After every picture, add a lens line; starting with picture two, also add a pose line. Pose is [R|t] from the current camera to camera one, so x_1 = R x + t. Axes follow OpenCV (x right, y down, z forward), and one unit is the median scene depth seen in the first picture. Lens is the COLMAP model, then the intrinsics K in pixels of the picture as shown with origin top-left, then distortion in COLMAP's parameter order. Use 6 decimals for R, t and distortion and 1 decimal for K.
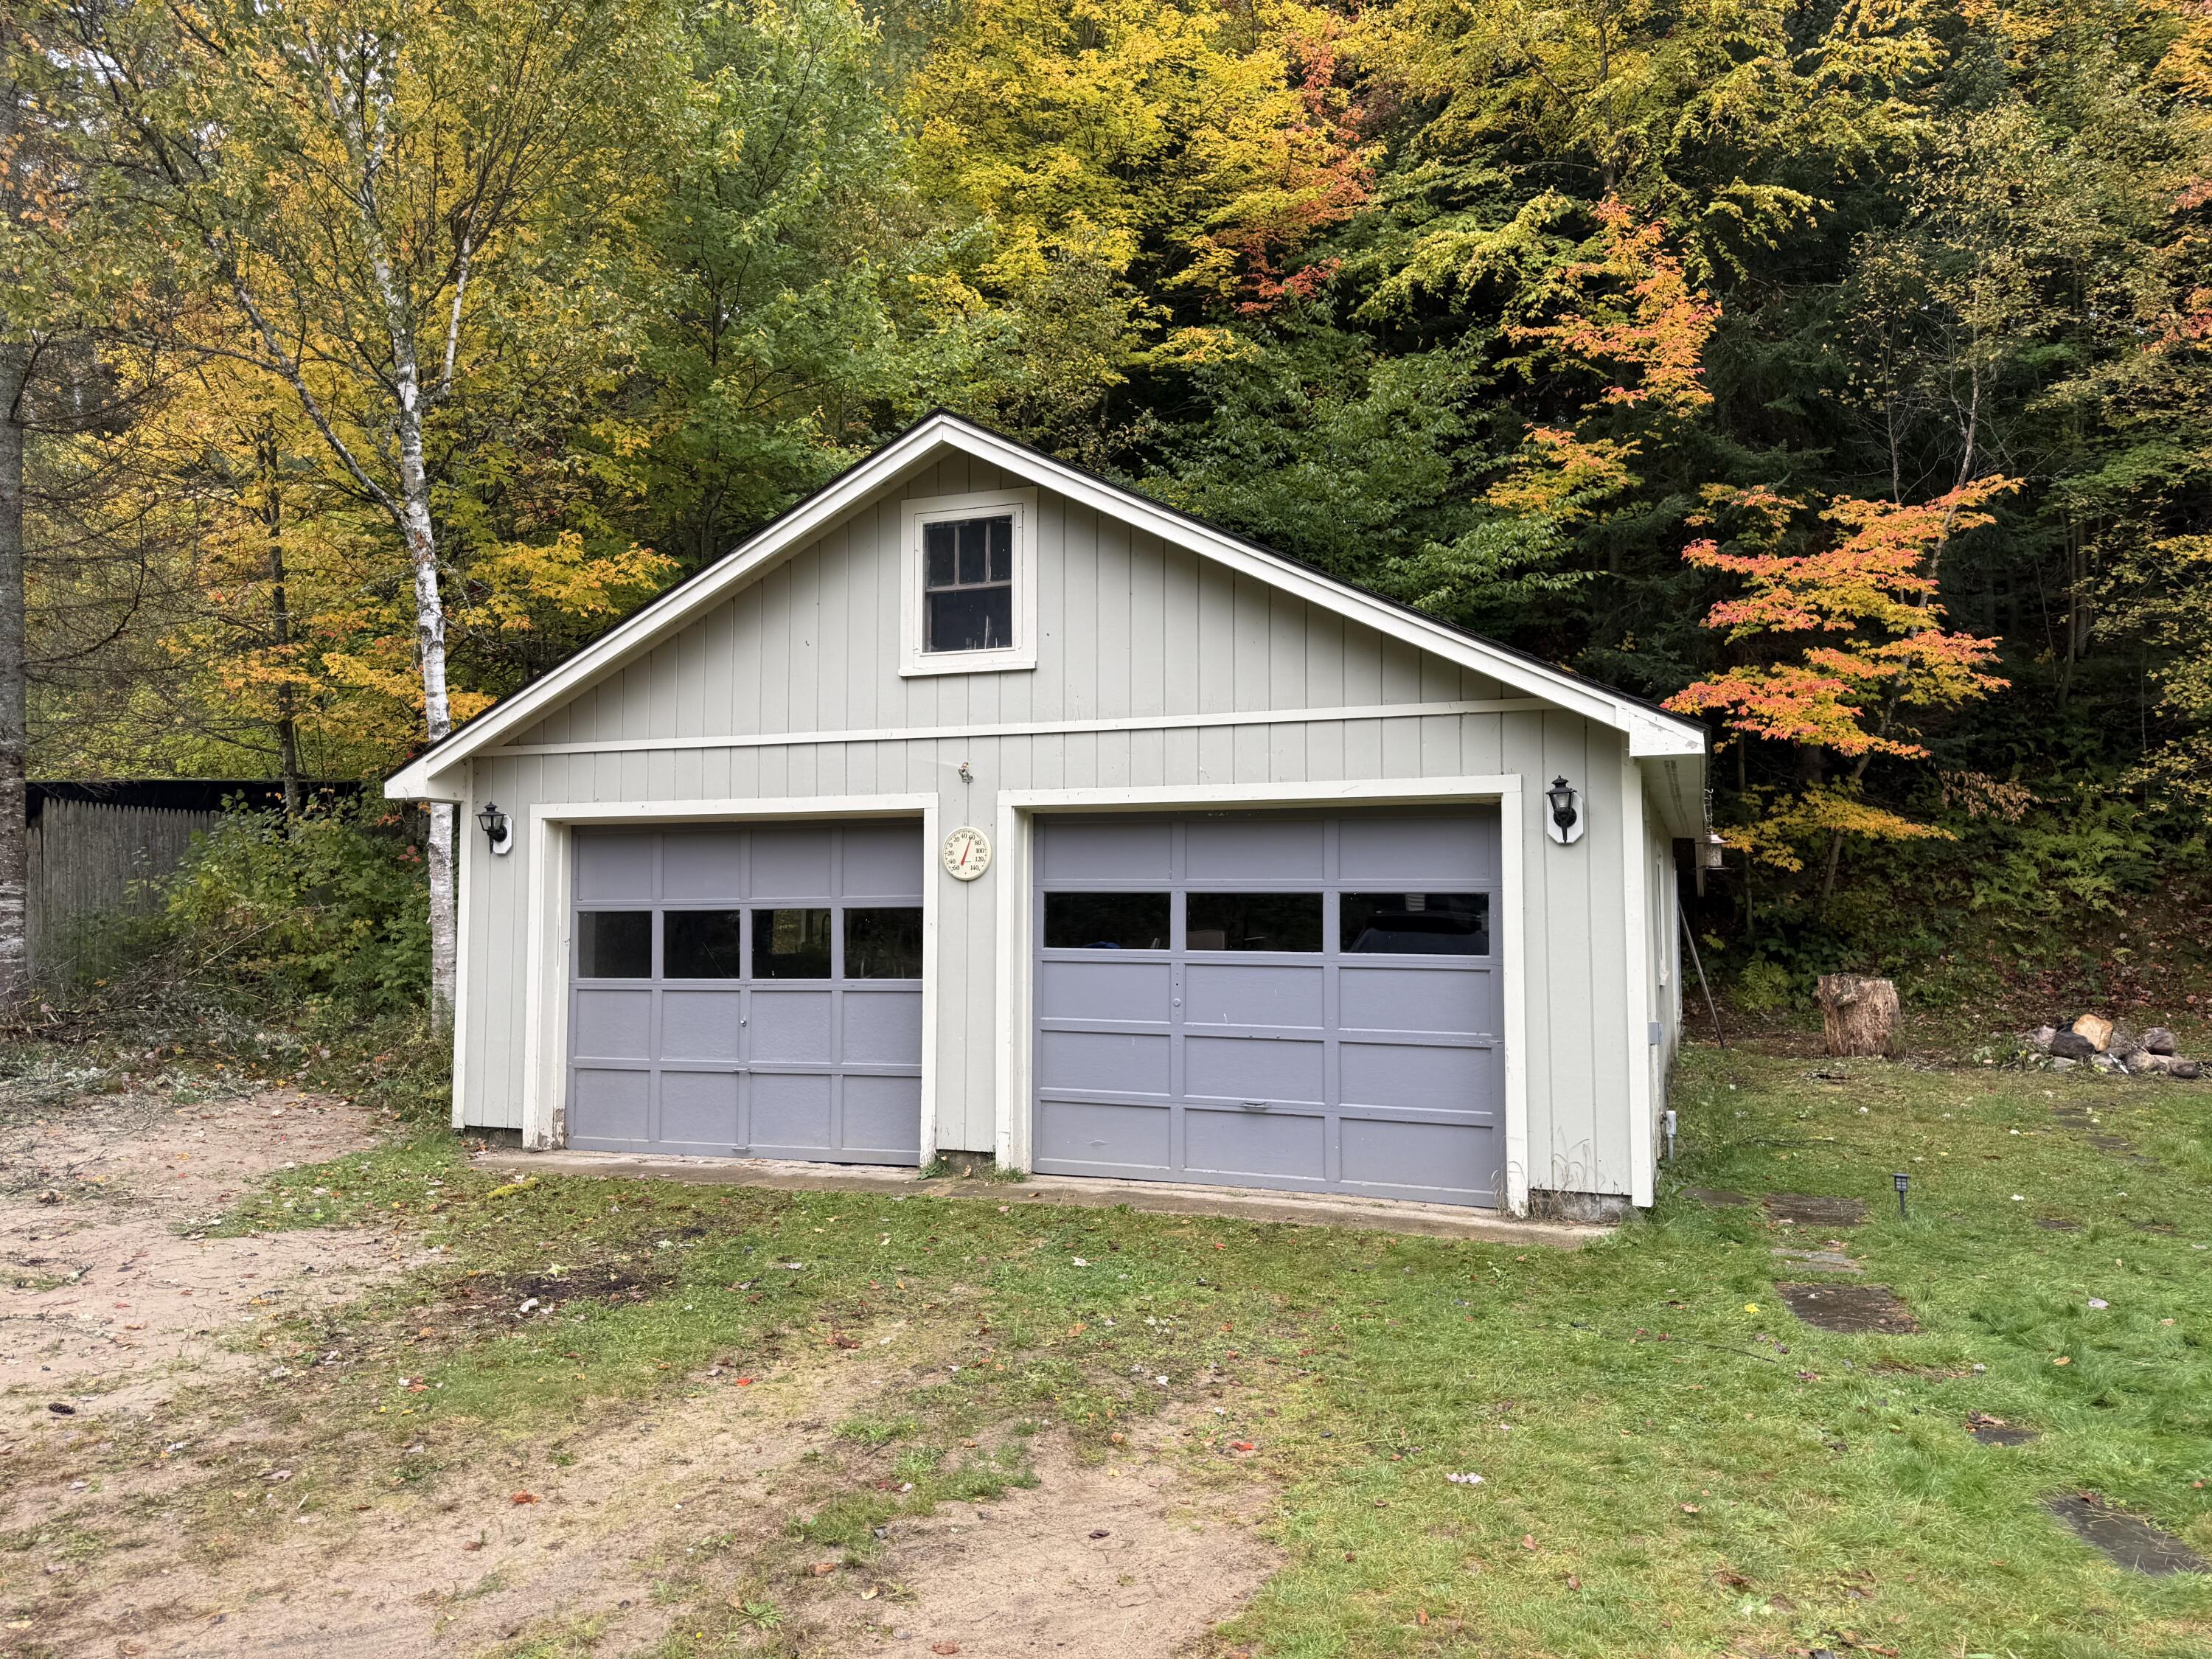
lens RADIAL K [[1547.4, 0, 1111.7], [0, 1547.4, 827.9], [0, 0, 1]] dist [0.010359, -0.013796]
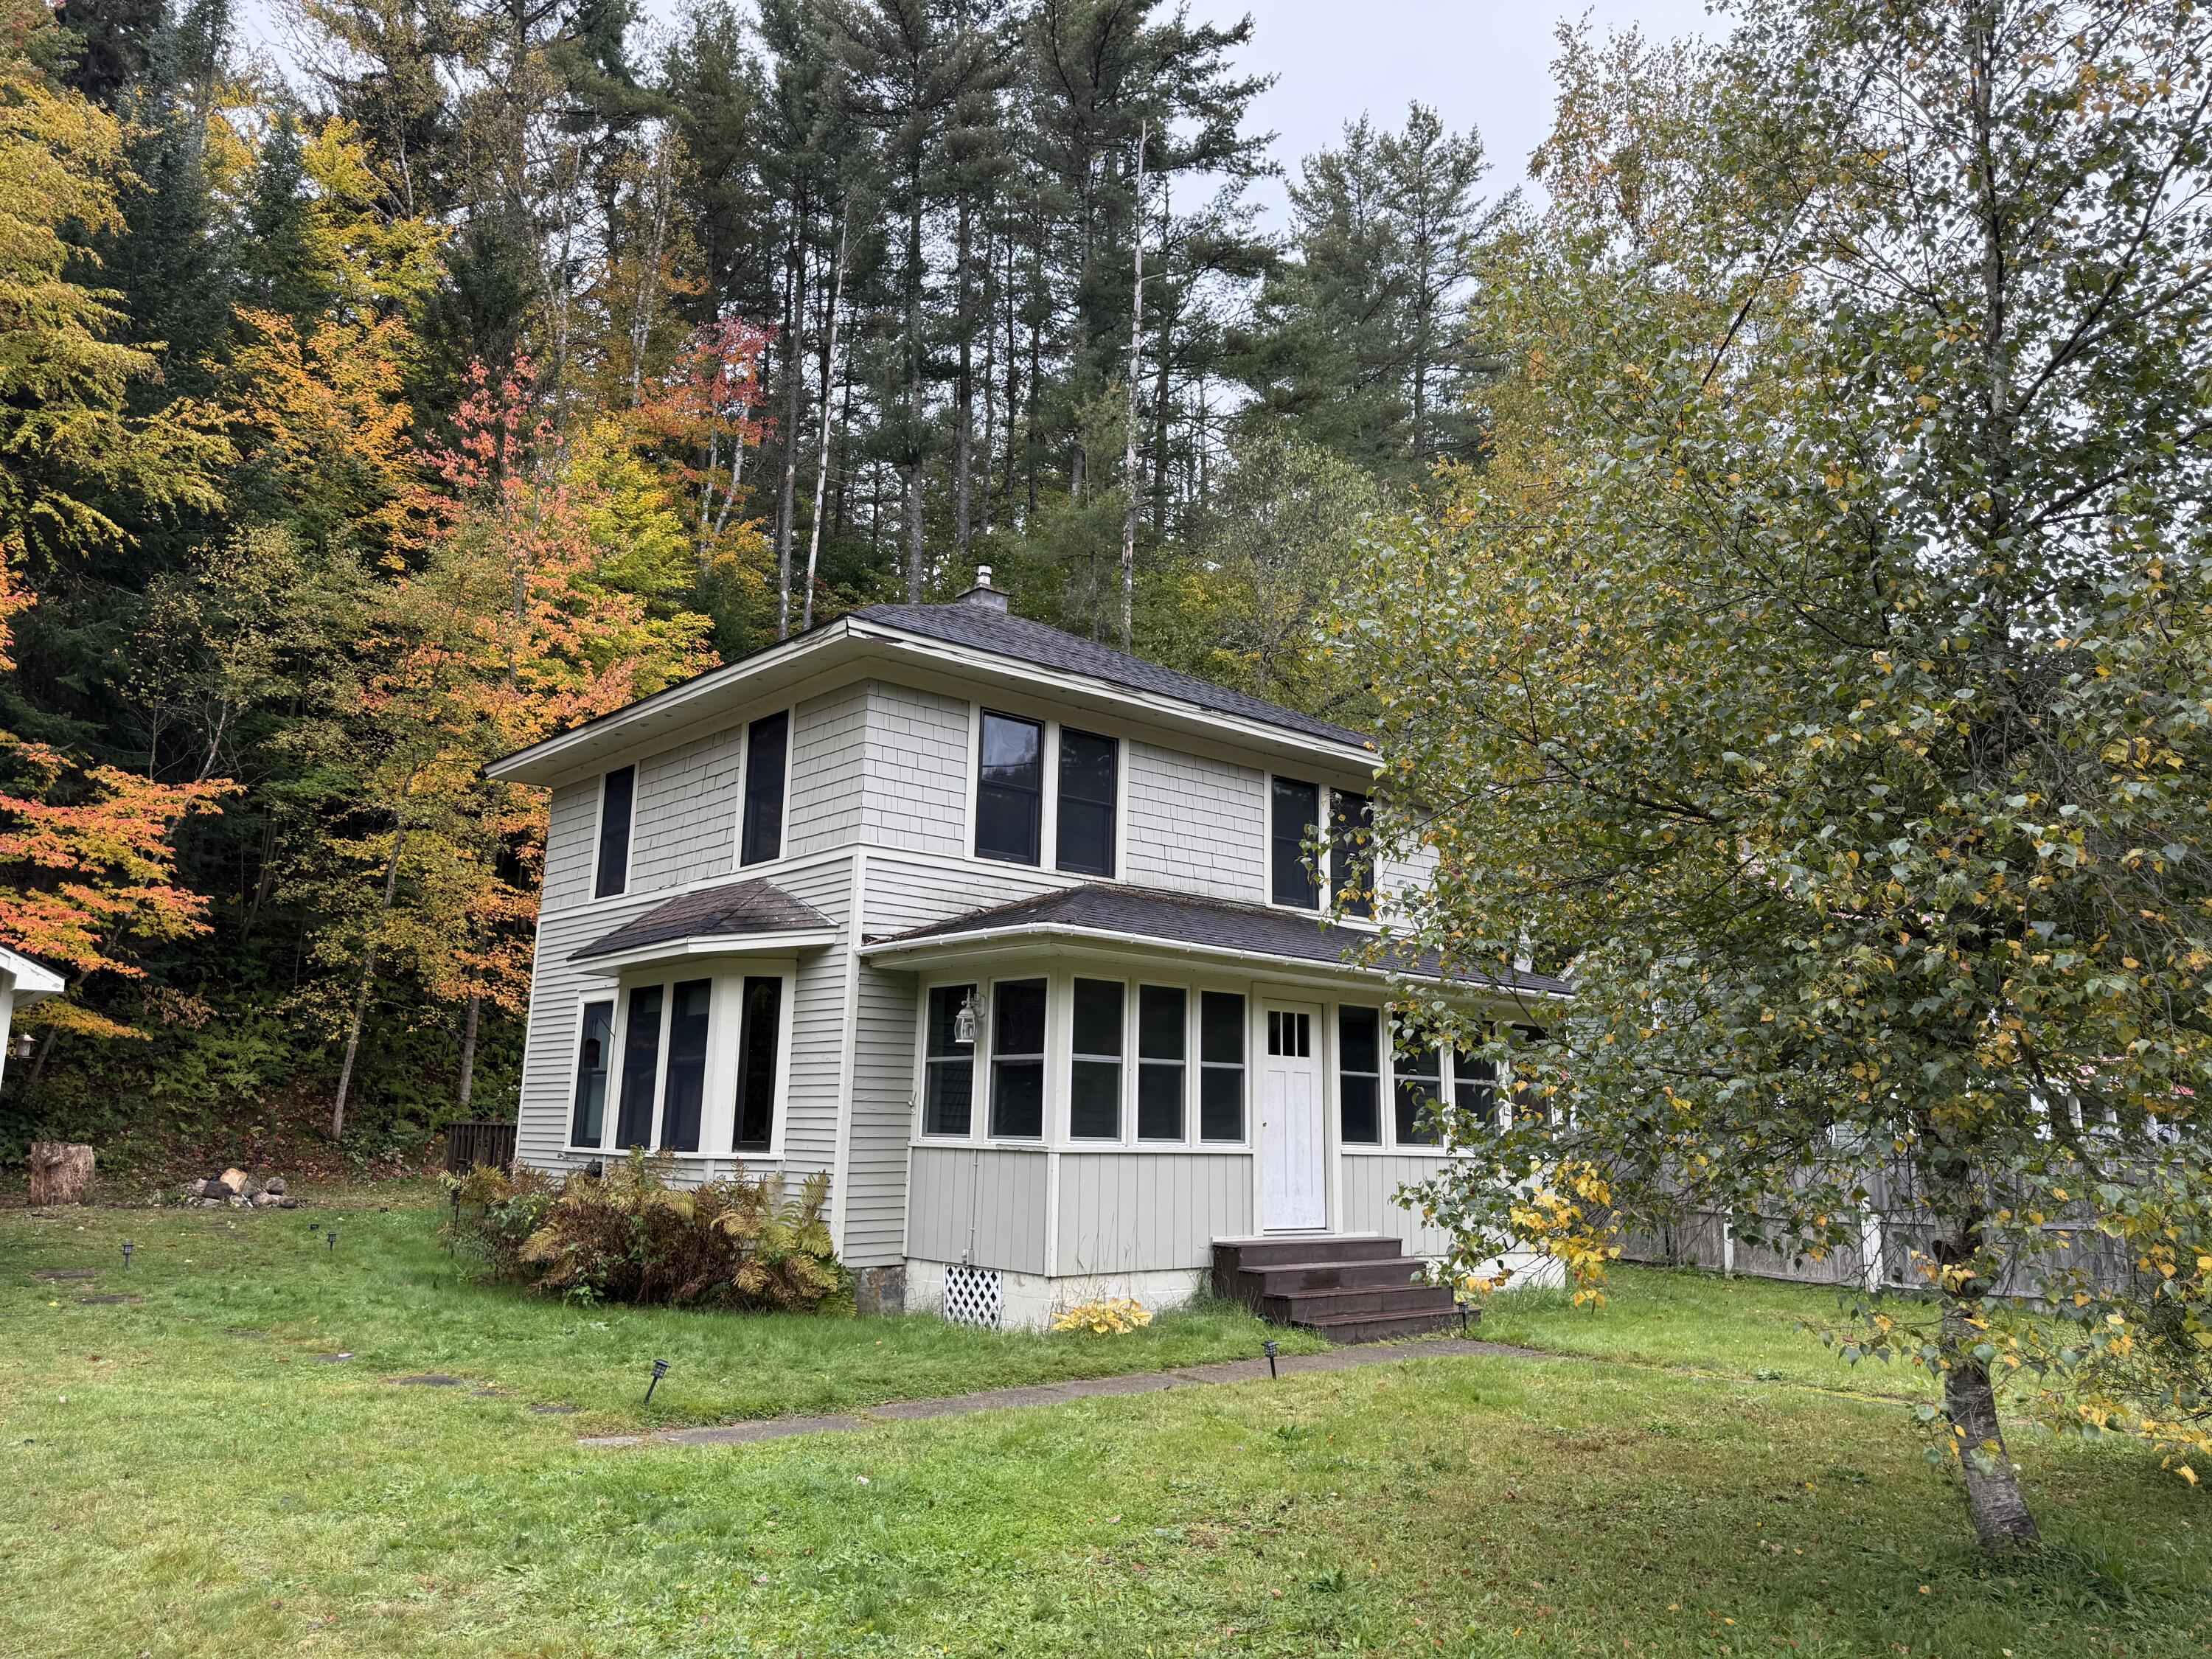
lens RADIAL K [[1547.4, 0, 1105.6], [0, 1547.4, 820.6], [0, 0, 1]] dist [0.010359, -0.013796]
pose [[0.475523, 0.180597, 0.860966, -0.248430], [-0.068181, 0.983323, -0.168605, -0.009694], [-0.877057, 0.021474, 0.479906, -0.361025]]
